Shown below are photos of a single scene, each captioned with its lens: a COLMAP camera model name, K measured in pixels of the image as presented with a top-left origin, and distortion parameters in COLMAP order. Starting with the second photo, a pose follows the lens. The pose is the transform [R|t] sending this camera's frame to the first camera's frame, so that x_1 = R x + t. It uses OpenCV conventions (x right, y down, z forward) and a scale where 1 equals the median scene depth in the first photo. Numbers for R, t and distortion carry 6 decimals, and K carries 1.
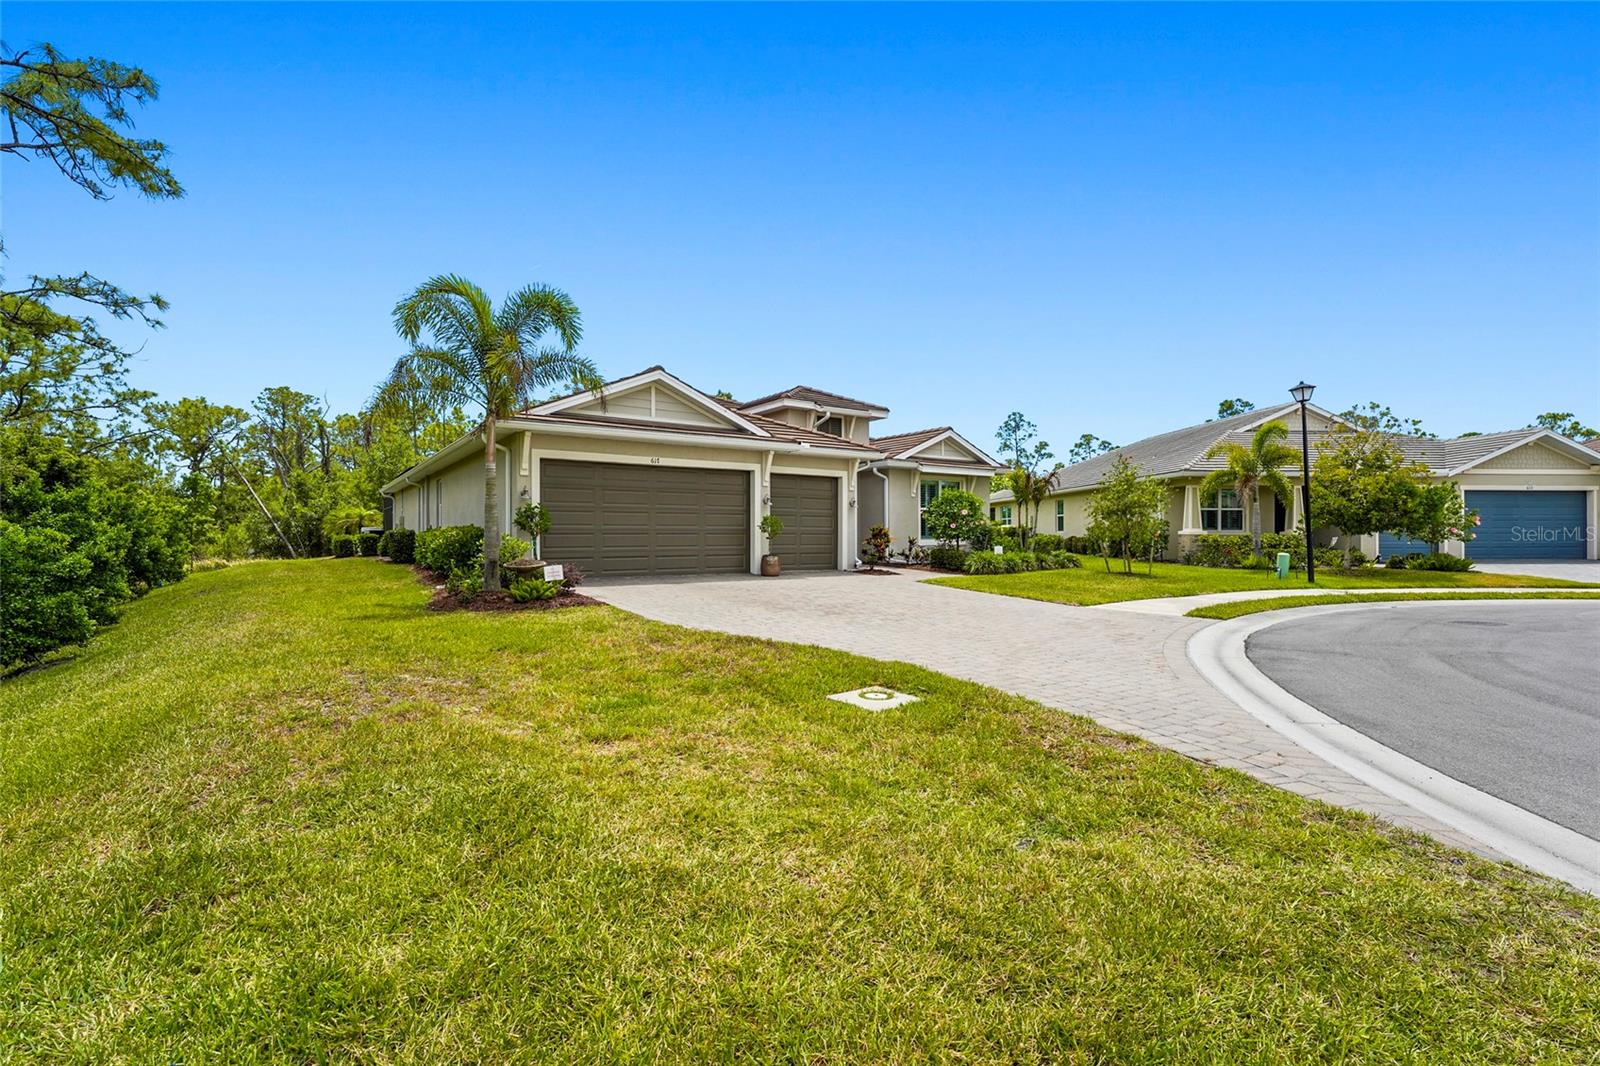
lens RADIAL K [[705.4, 0, 800.0], [0, 705.4, 533.0], [0, 0, 1]] dist [0.002104, 0.000266]
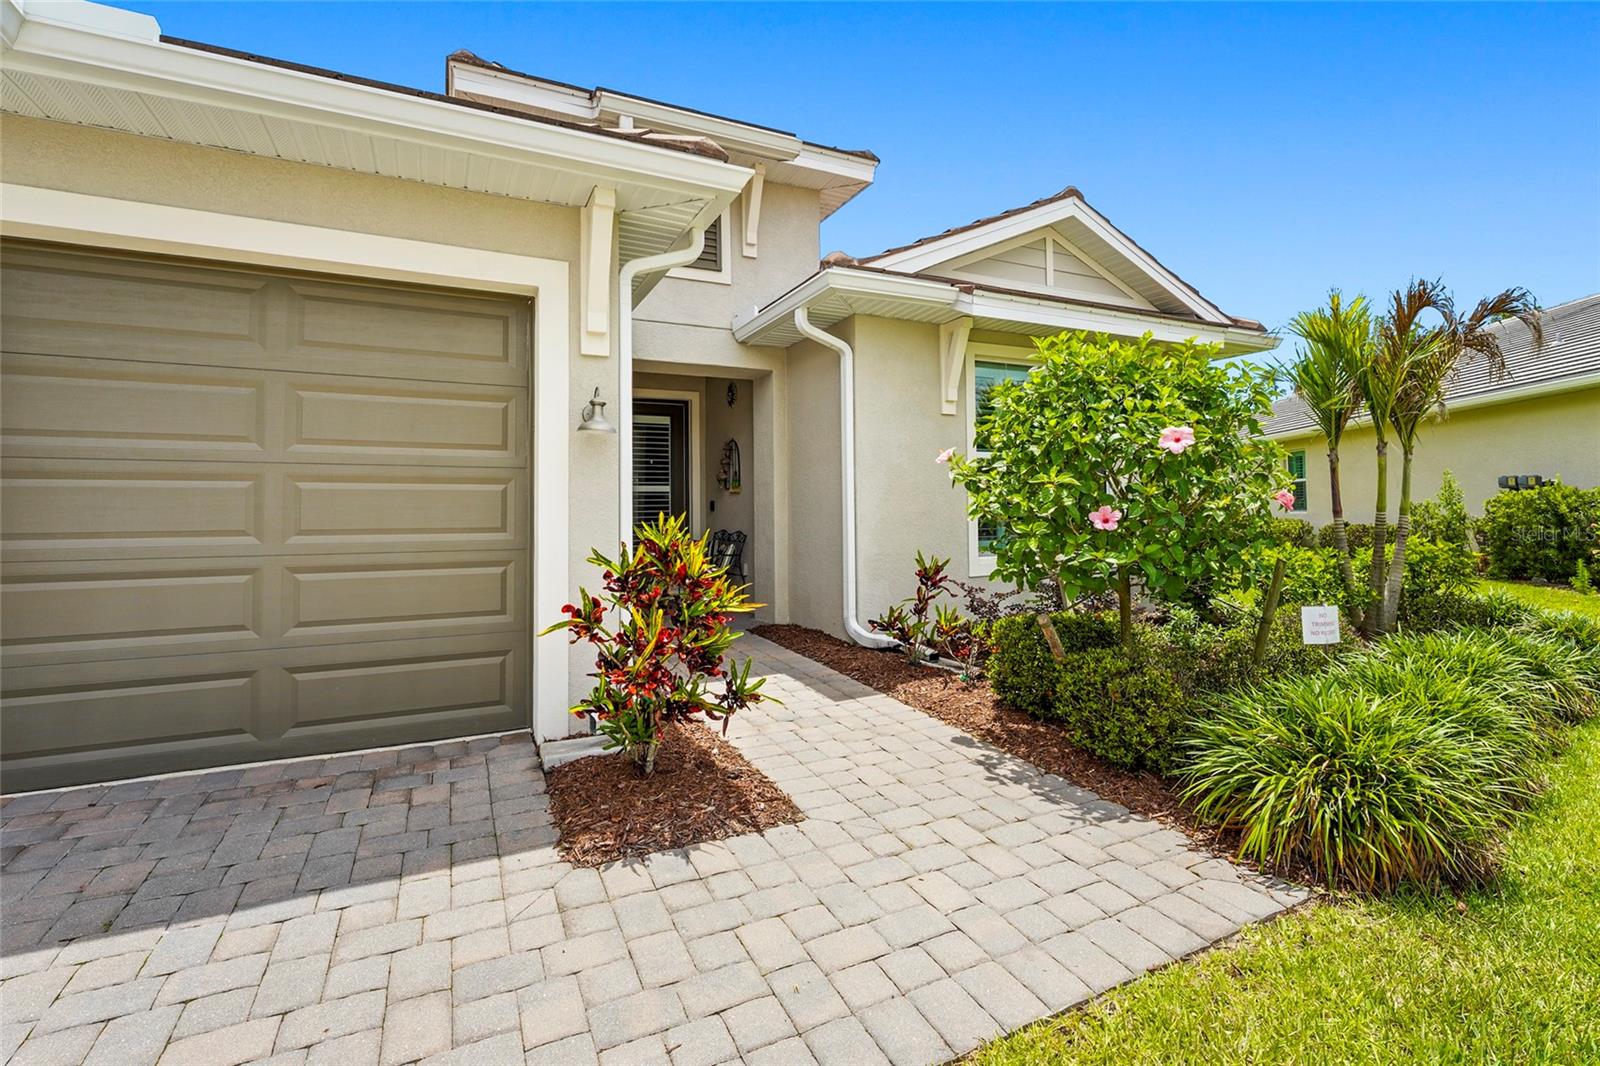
lens RADIAL K [[719.8, 0, 801.1], [0, 719.8, 494.3], [0, 0, 1]] dist [-0.000993, -0.000143]
pose [[0.988556, -0.014857, -0.150120, 0.165938], [0.011524, 0.999668, -0.023052, -0.012865], [0.150412, 0.021058, 0.988399, 0.796554]]
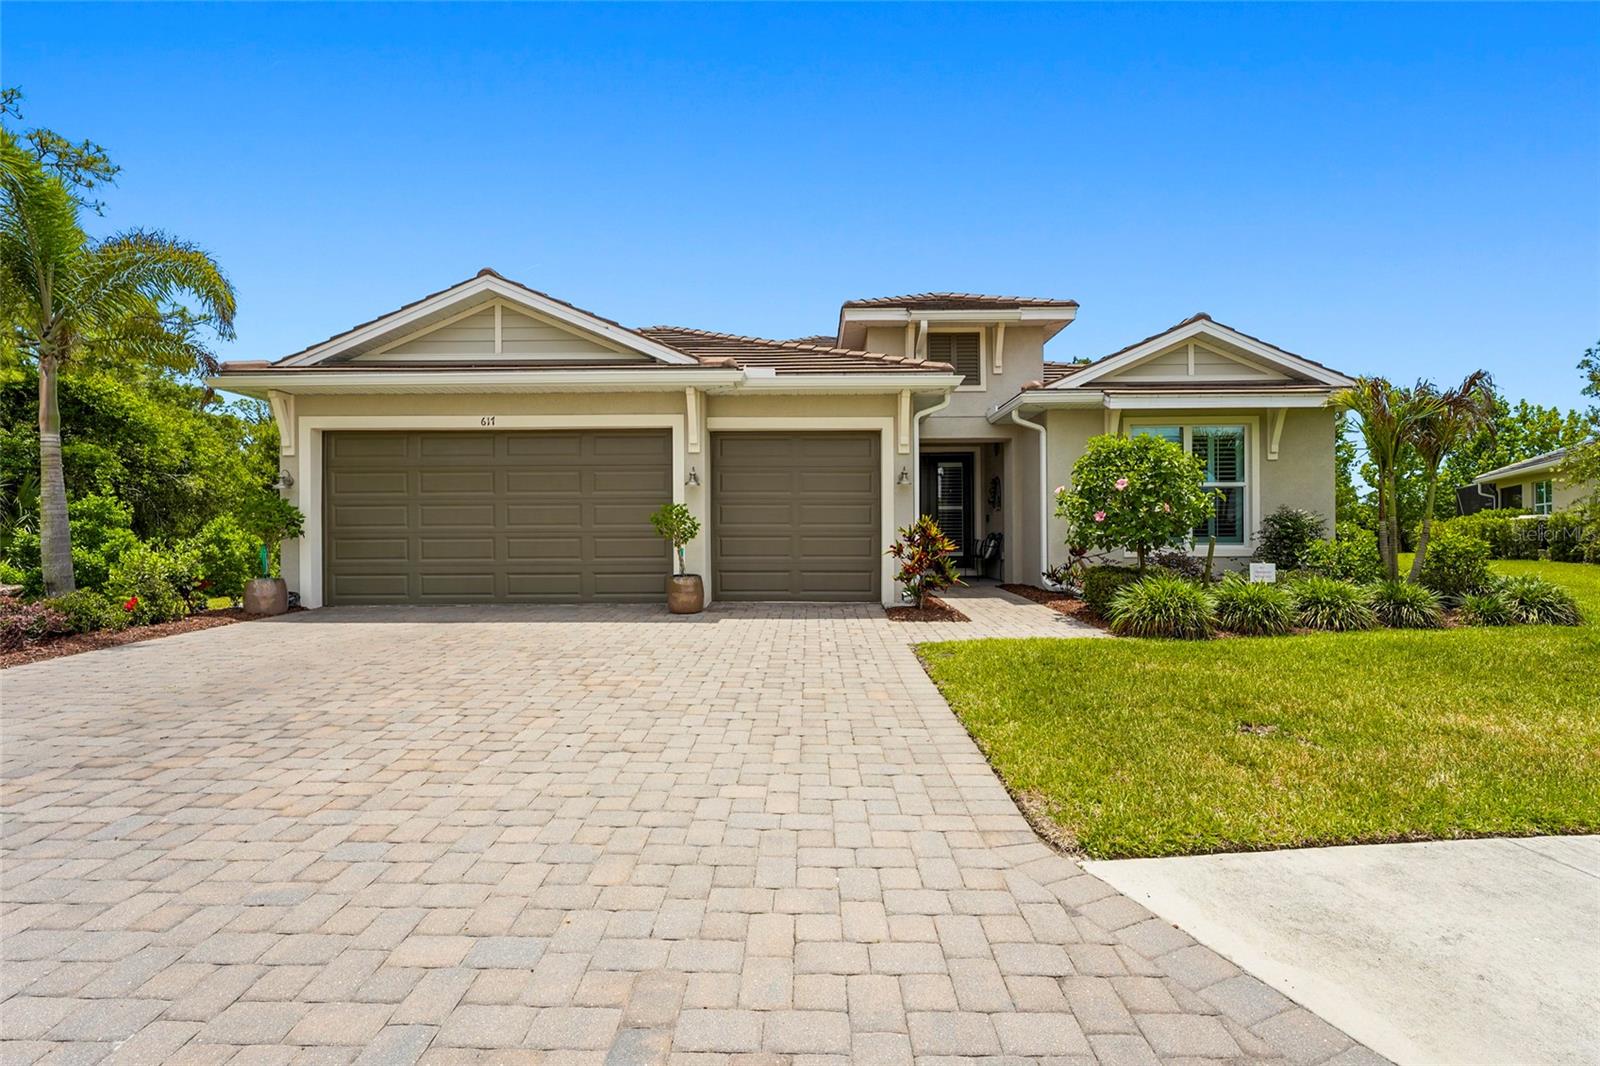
lens RADIAL K [[703.8, 0, 809.2], [0, 703.8, 535.1], [0, 0, 1]] dist [0.001000, 0.000048]
pose [[0.820414, -0.004975, -0.571748, 0.315208], [0.006493, 0.999979, 0.000616, -0.000047], [0.571733, -0.004217, 0.820429, 0.527423]]
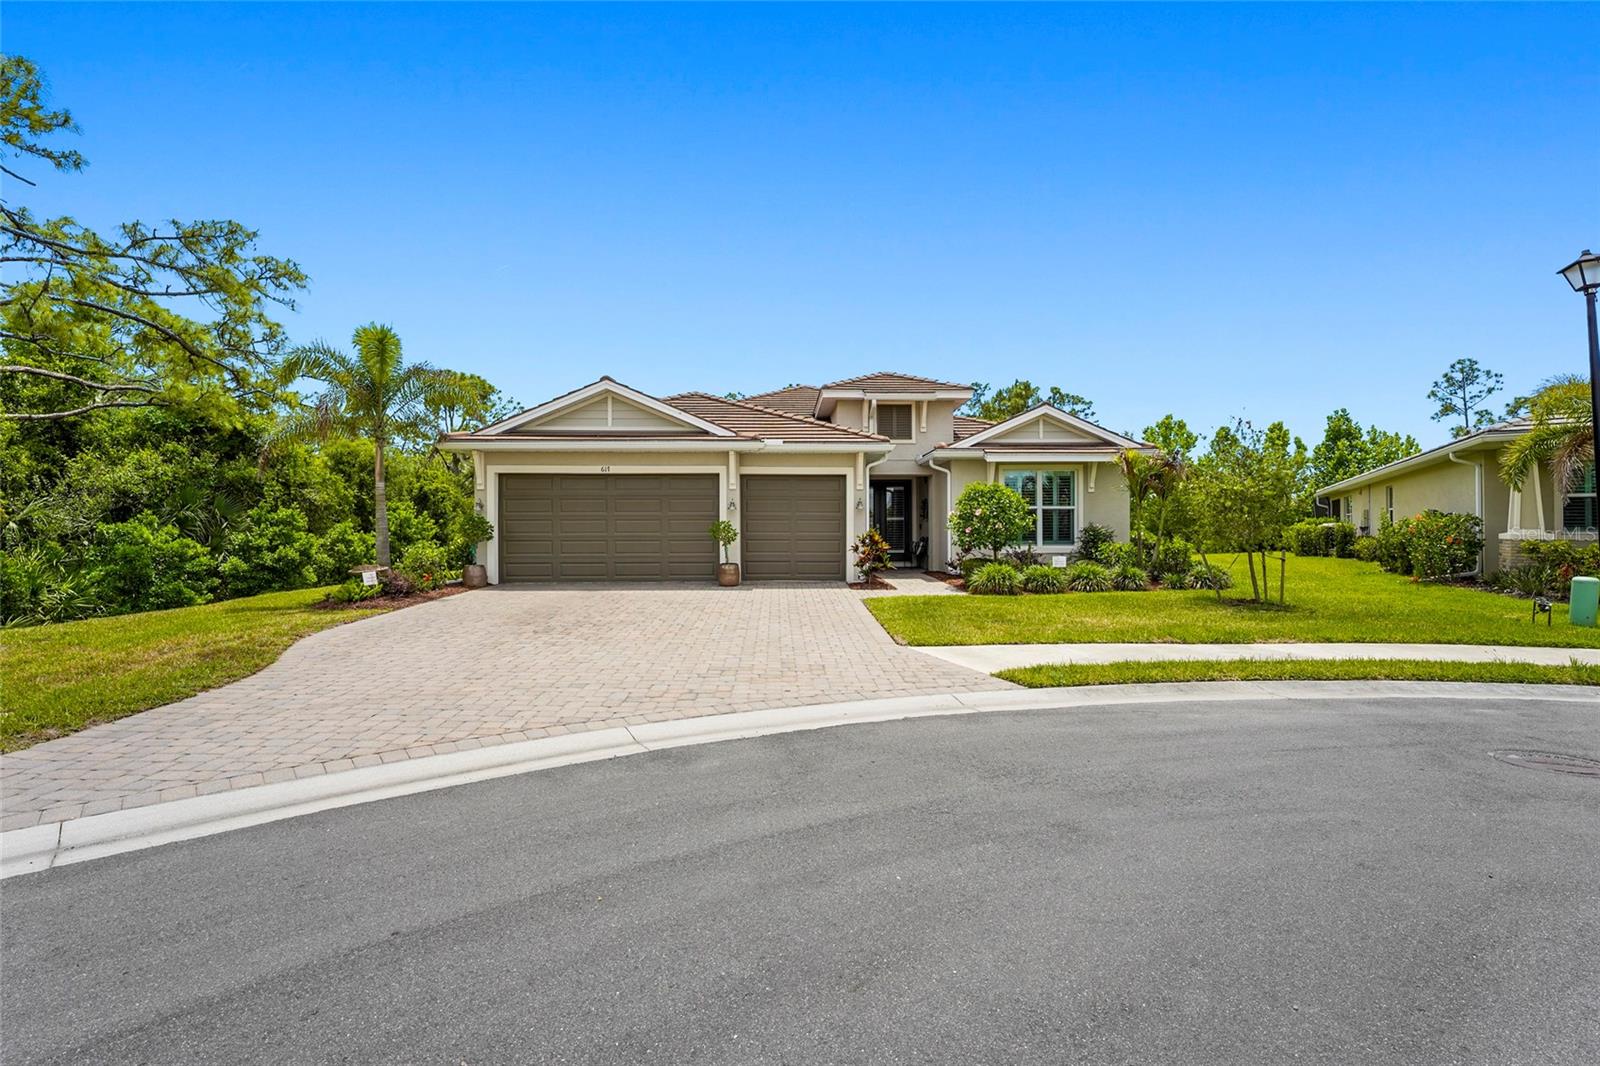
lens RADIAL K [[703.8, 0, 809.2], [0, 703.8, 535.1], [0, 0, 1]] dist [0.001000, 0.000048]
pose [[0.846676, -0.001601, -0.532106, 0.477869], [0.003897, 0.999987, 0.003192, -0.007621], [0.532095, -0.004776, 0.846672, 0.237986]]
